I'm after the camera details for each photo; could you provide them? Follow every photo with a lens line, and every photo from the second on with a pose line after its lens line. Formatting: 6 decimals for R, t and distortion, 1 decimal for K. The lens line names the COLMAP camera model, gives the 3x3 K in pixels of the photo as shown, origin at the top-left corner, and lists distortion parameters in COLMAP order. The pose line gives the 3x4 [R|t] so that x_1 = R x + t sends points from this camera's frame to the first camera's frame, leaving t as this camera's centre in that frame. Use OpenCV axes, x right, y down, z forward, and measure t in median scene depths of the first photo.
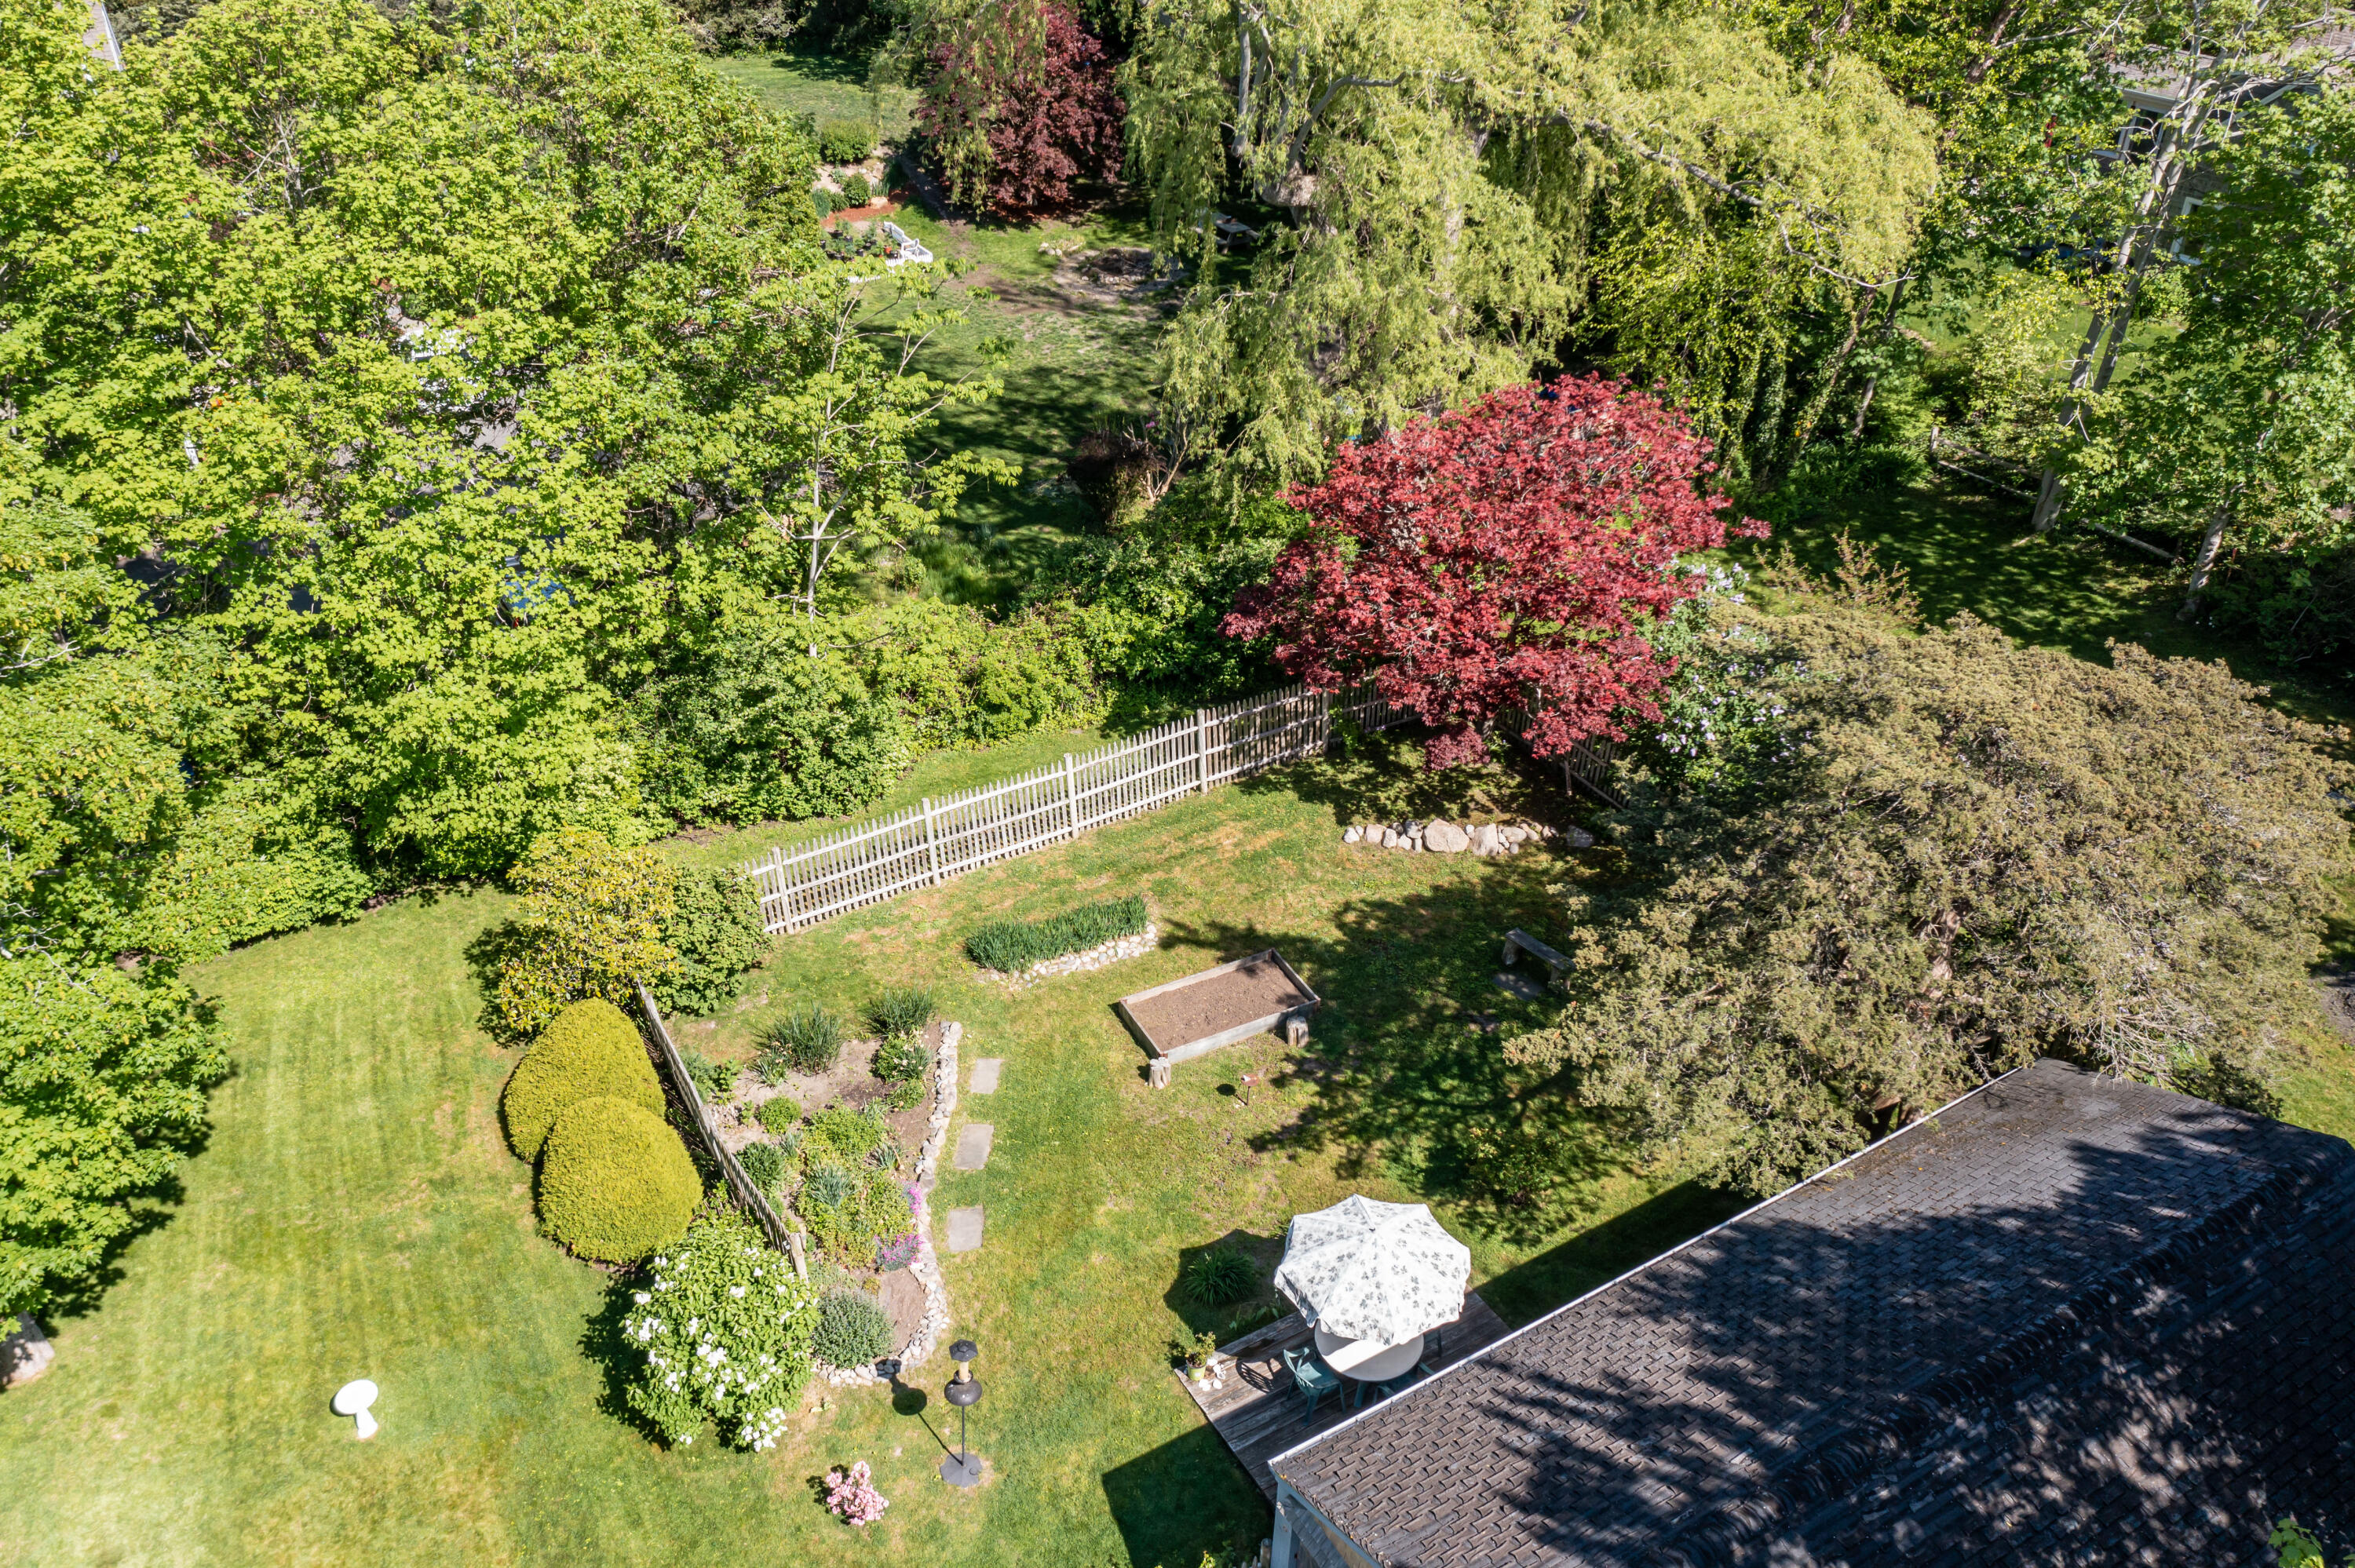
lens RADIAL K [[1846.6, 0, 1177.5], [0, 1846.6, 784.0], [0, 0, 1]] dist [0.030024, 0.001504]
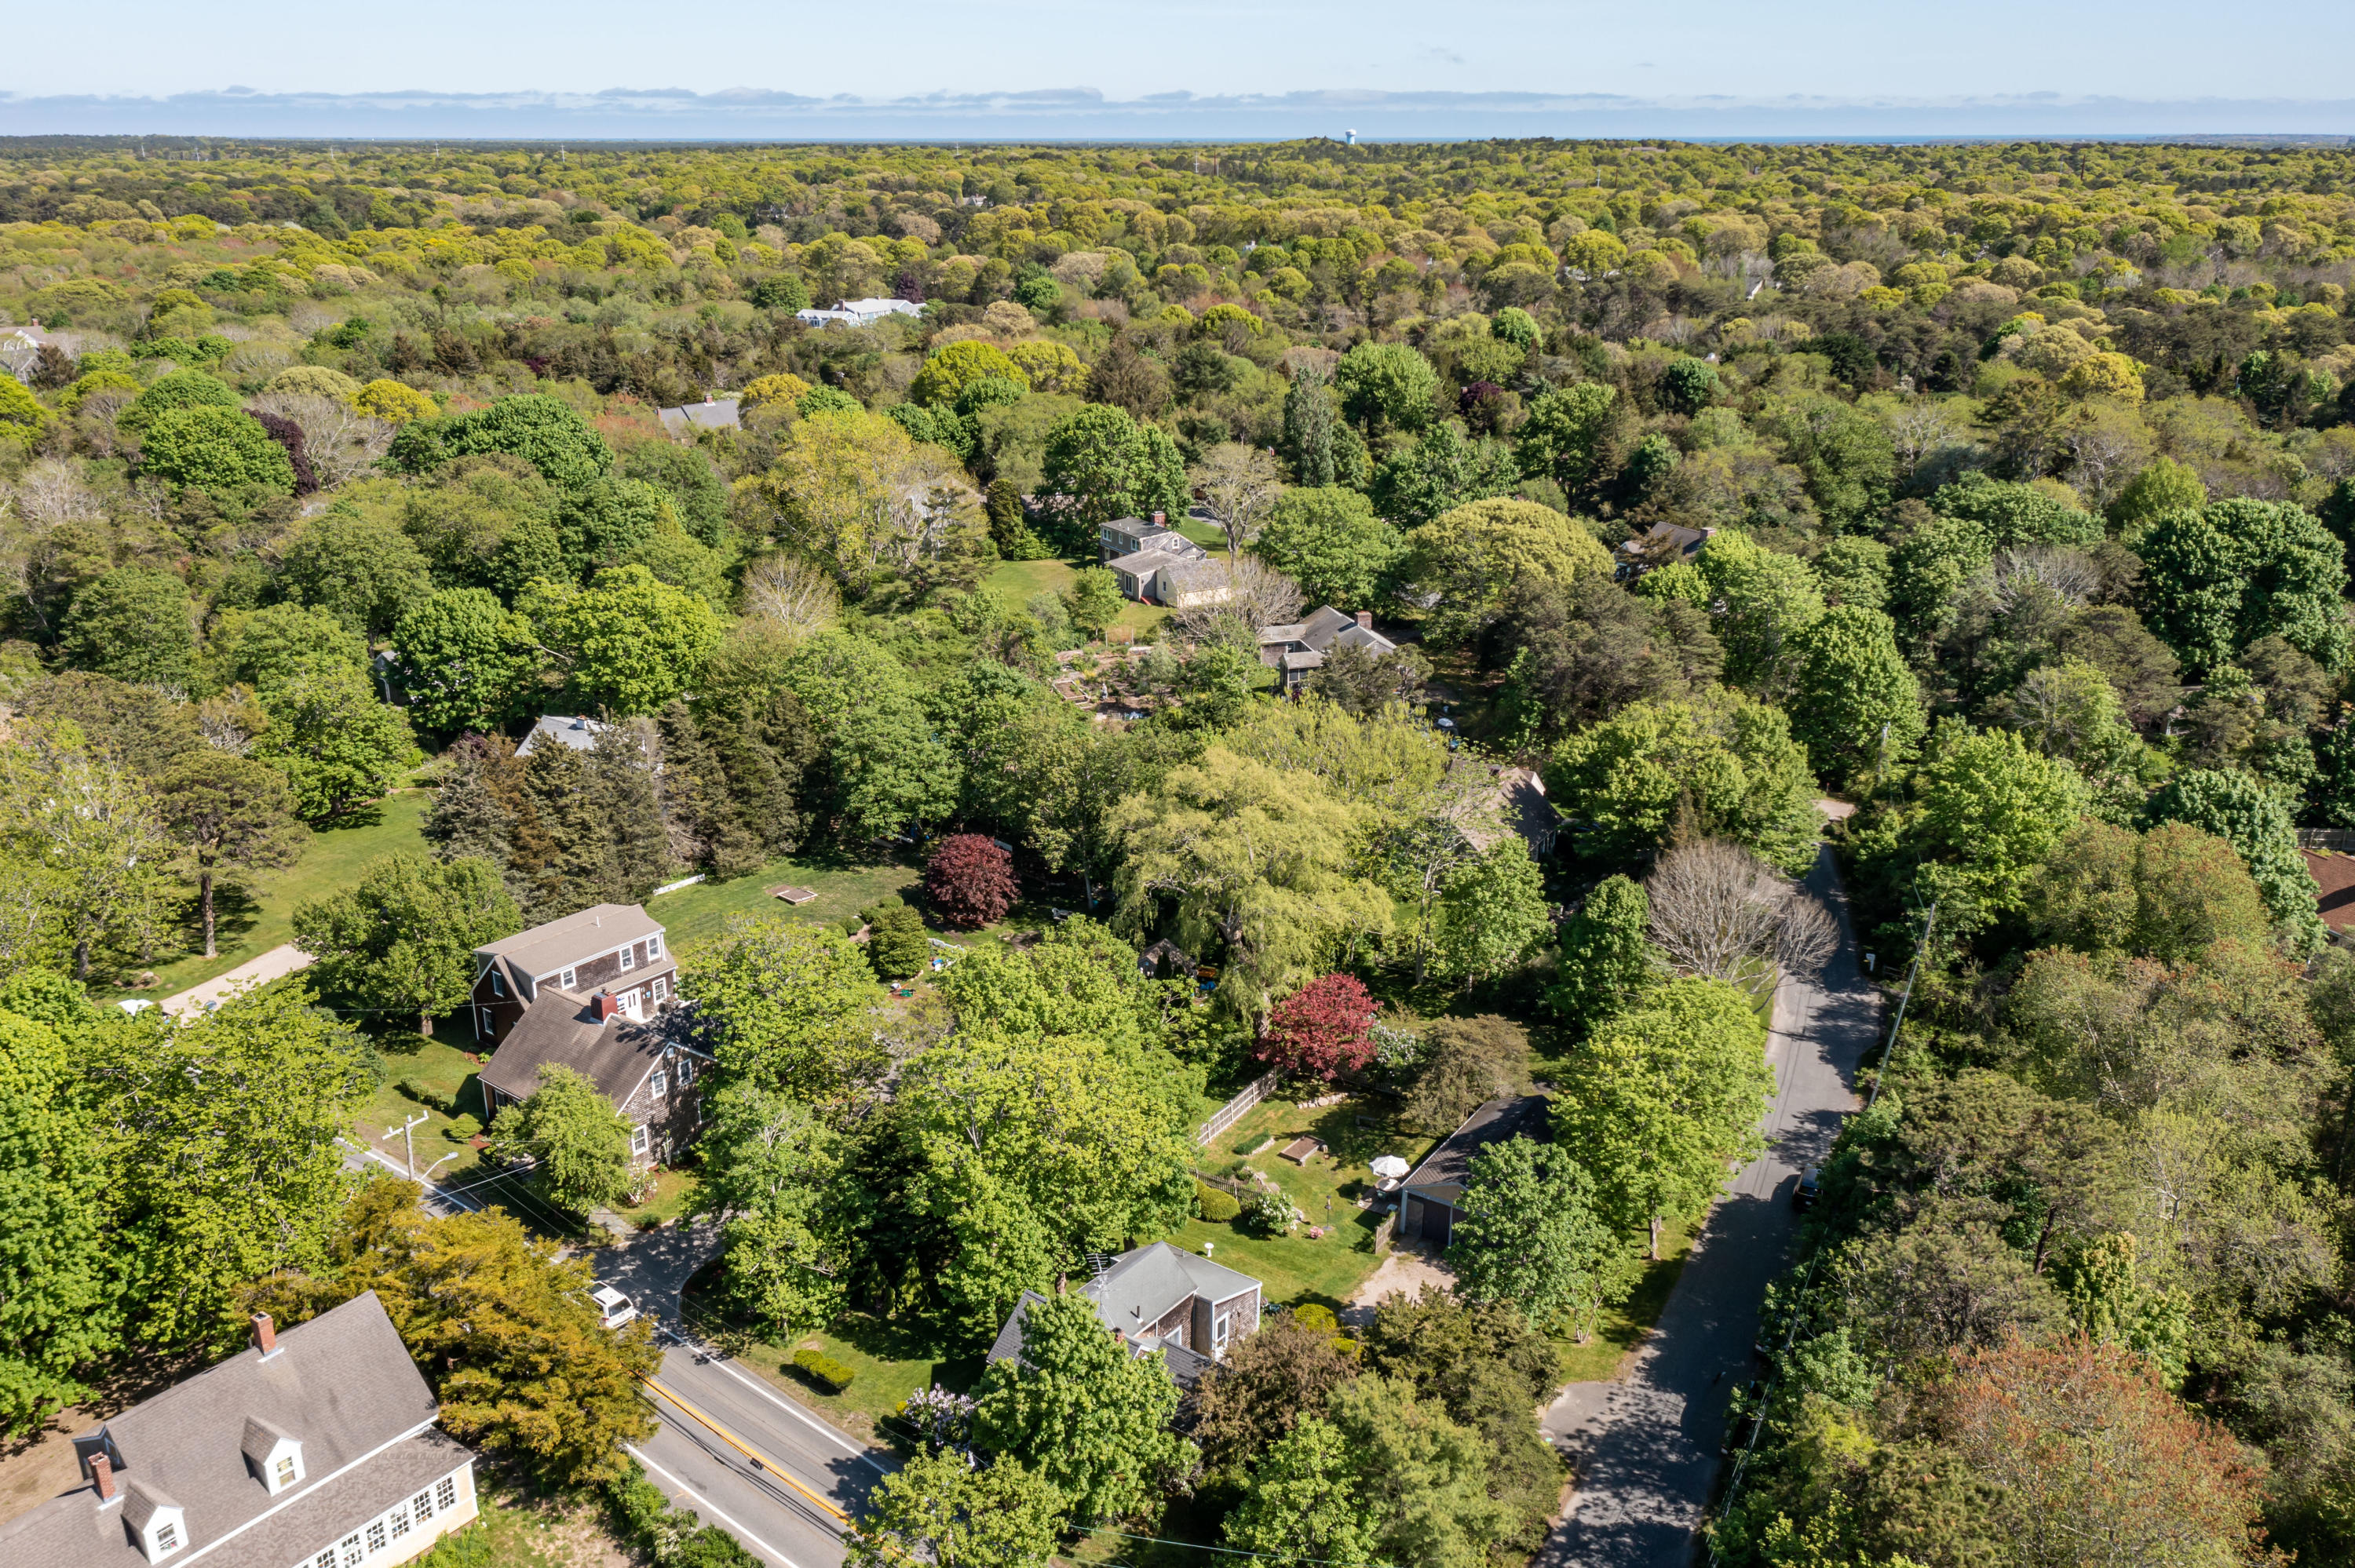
lens RADIAL K [[1961.1, 0, 1177.5], [0, 1961.1, 784.0], [0, 0, 1]] dist [-0.006015, 0.053051]
pose [[0.894746, -0.148011, 0.421335, -1.866401], [0.245361, 0.951248, -0.186883, 0.097767], [-0.373133, 0.270592, 0.887441, -2.815882]]
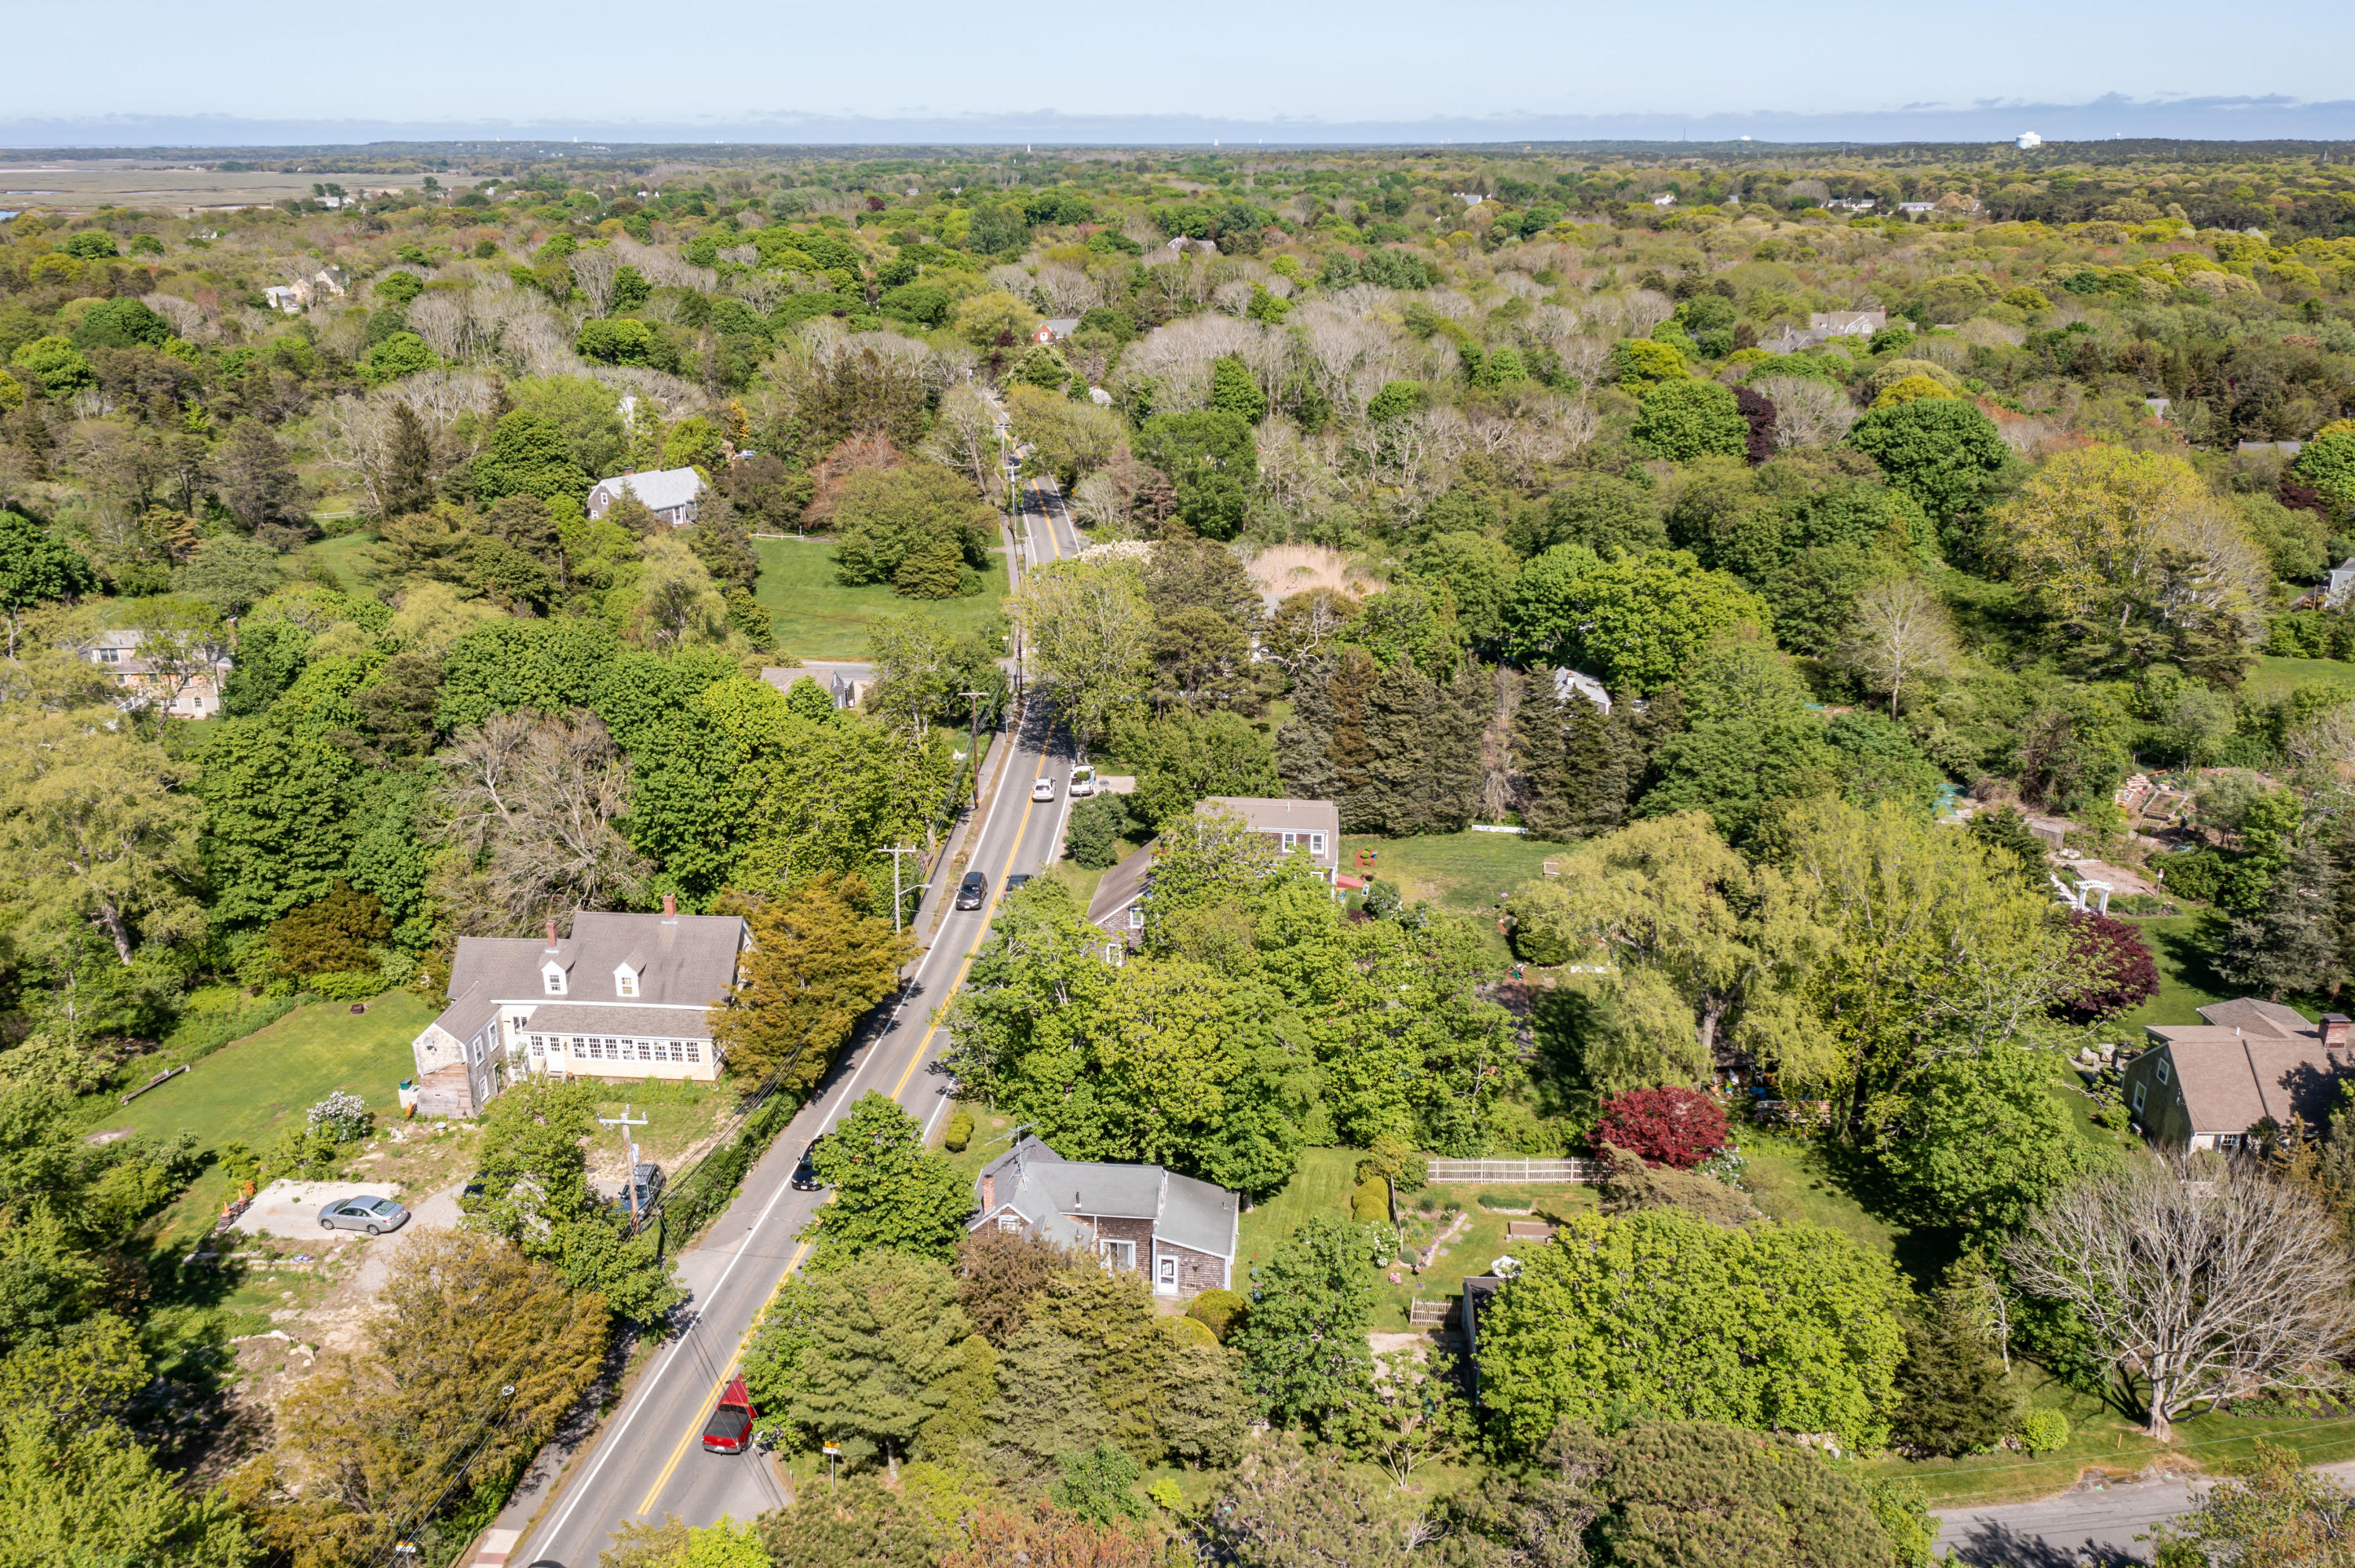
lens RADIAL K [[1961.1, 0, 1177.5], [0, 1961.1, 784.0], [0, 0, 1]] dist [-0.006015, 0.053051]
pose [[0.844132, 0.170165, -0.508415, 1.254058], [-0.292134, 0.941140, -0.170040, 0.156147], [0.449555, 0.292062, 0.844157, -2.863847]]
